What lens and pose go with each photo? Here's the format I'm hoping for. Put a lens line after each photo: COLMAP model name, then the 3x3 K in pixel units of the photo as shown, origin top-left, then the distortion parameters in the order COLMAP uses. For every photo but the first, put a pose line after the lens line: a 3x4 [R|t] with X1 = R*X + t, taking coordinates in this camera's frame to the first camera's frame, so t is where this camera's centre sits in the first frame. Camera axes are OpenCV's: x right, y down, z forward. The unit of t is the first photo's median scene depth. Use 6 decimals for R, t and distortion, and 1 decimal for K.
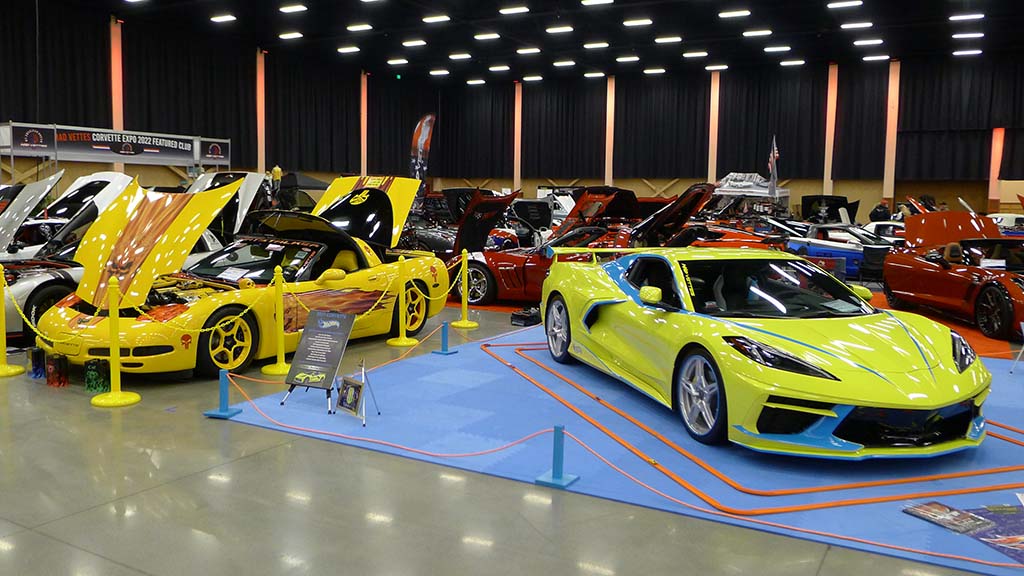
lens RADIAL K [[873.2, 0, 512.5], [0, 873.2, 288.5], [0, 0, 1]] dist [-0.034177, -0.000816]
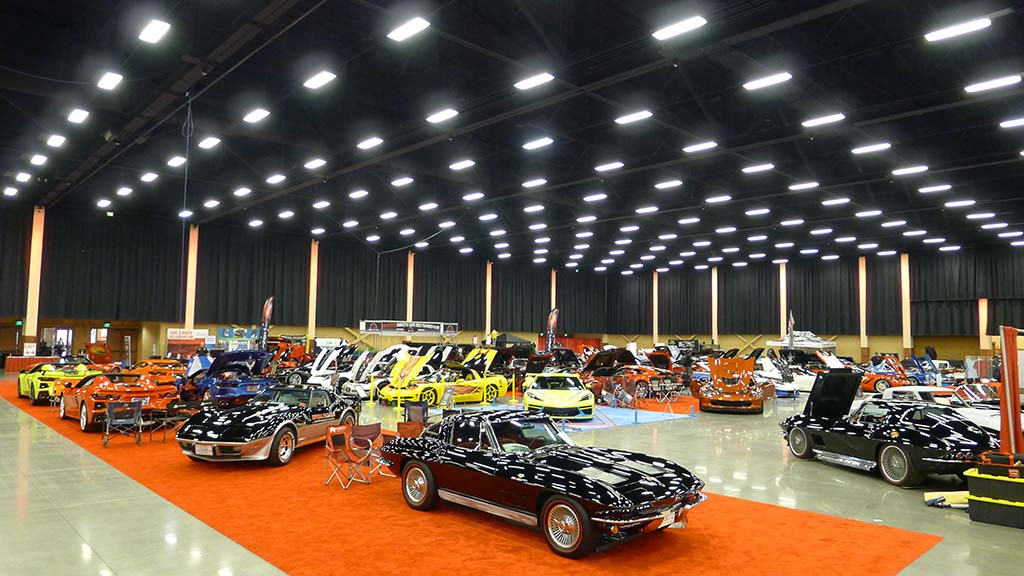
lens RADIAL K [[725.0, 0, 512.3], [0, 725.0, 287.6], [0, 0, 1]] dist [-0.010252, -0.001636]
pose [[0.958748, -0.021932, -0.283412, 0.401103], [-0.028522, 0.984566, -0.172677, 0.055460], [0.282824, 0.173637, 0.943324, -0.839612]]
